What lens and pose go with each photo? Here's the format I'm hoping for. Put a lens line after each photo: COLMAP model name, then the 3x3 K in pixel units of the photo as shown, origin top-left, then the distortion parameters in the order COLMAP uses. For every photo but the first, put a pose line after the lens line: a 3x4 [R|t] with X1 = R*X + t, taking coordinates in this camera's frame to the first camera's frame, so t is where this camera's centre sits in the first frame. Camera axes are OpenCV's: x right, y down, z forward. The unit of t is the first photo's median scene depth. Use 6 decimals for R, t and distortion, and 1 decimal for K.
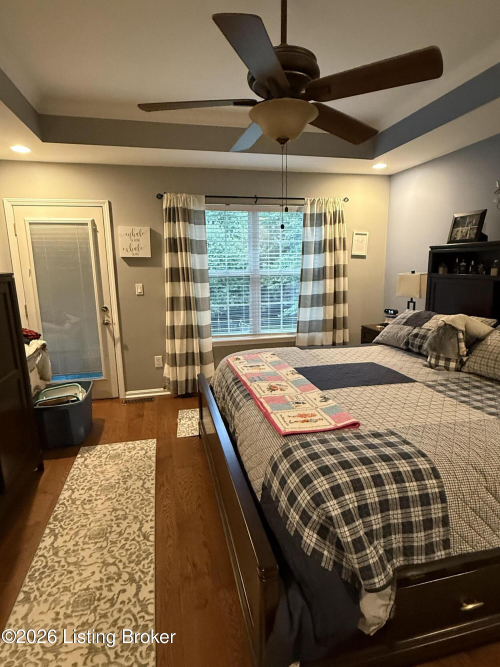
lens RADIAL K [[360.2, 0, 248.8], [0, 360.2, 332.5], [0, 0, 1]] dist [0.001379, -0.002110]
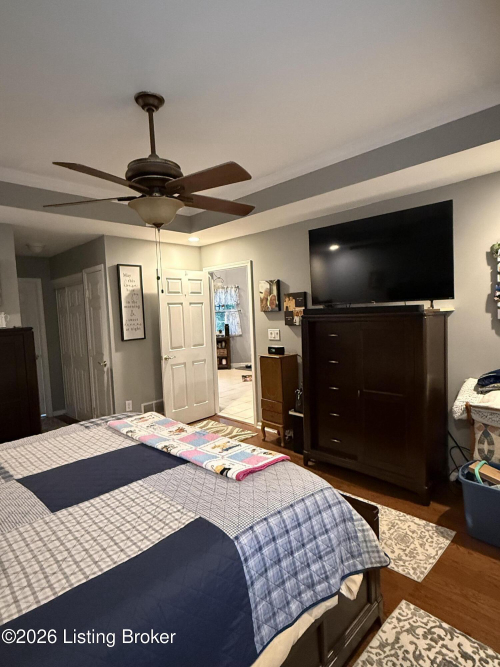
lens RADIAL K [[360.2, 0, 248.8], [0, 360.2, 332.5], [0, 0, 1]] dist [0.001379, -0.002110]
pose [[-0.842702, 0.086208, -0.531434, 0.434072], [-0.044873, 0.972415, 0.228899, -0.386453], [0.536507, 0.216741, -0.815588, 1.869477]]
